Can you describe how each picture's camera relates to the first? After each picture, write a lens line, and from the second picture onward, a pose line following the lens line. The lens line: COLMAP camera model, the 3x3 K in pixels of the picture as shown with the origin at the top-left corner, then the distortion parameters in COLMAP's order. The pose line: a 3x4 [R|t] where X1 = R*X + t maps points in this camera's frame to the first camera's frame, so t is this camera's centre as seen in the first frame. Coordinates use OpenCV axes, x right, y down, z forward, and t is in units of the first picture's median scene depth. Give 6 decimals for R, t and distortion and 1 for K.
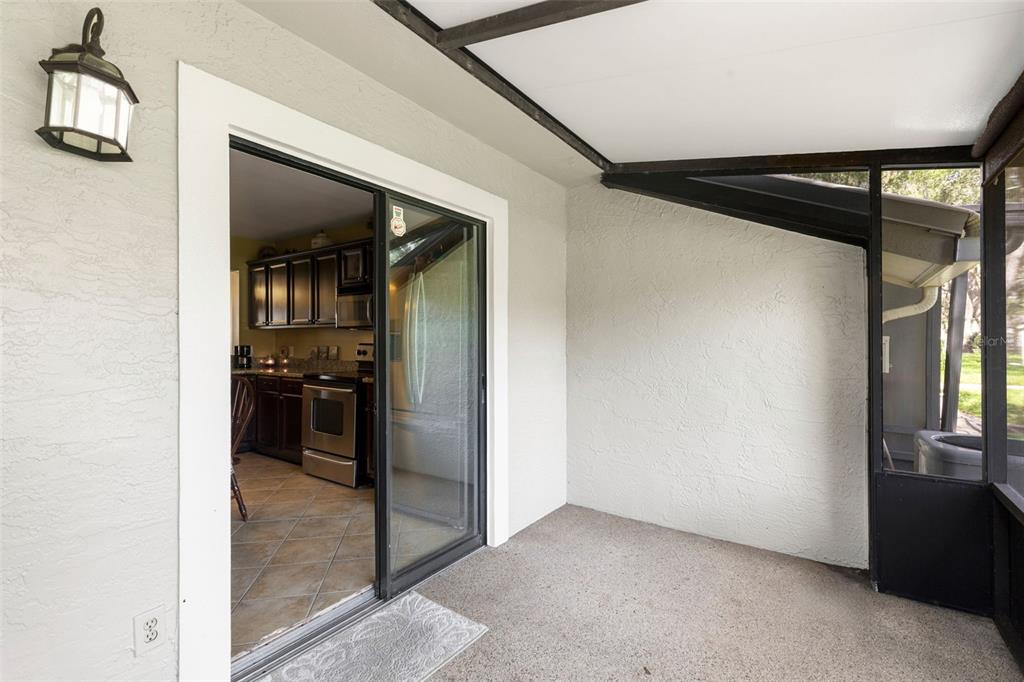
lens RADIAL K [[463.3, 0, 513.1], [0, 463.3, 344.1], [0, 0, 1]] dist [0.003267, -0.000391]
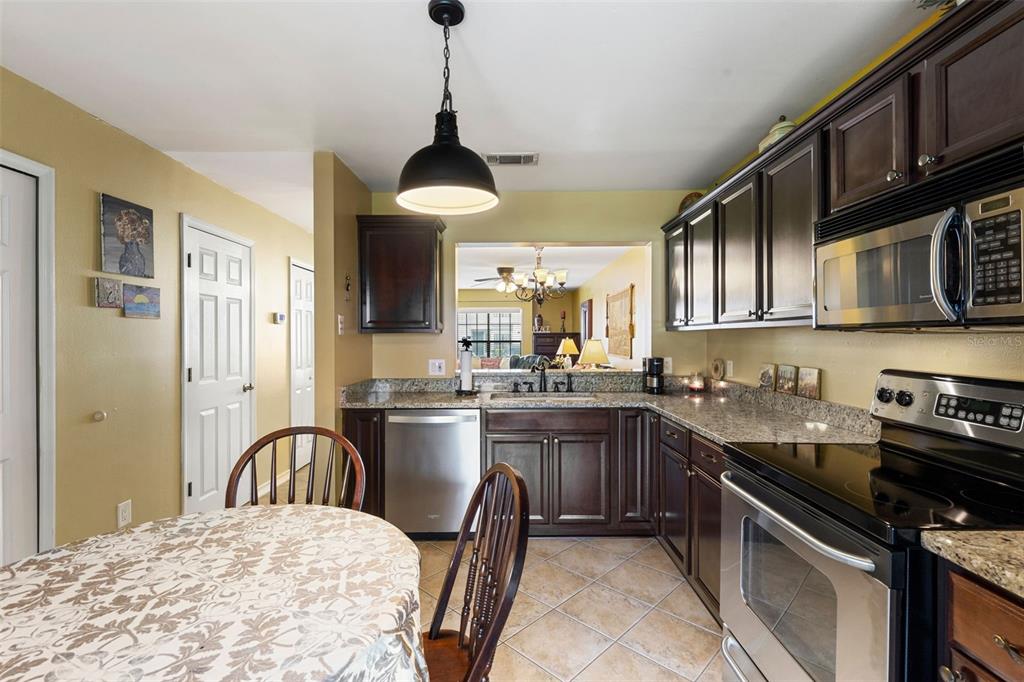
lens RADIAL K [[463.3, 0, 512.1], [0, 463.3, 341.3], [0, 0, 1]] dist [0.003267, -0.000391]
pose [[0.574906, 0.004273, -0.818208, -0.182181], [-0.000289, 0.999987, 0.005019, -0.023200], [0.818220, -0.002649, 0.574900, 0.498002]]
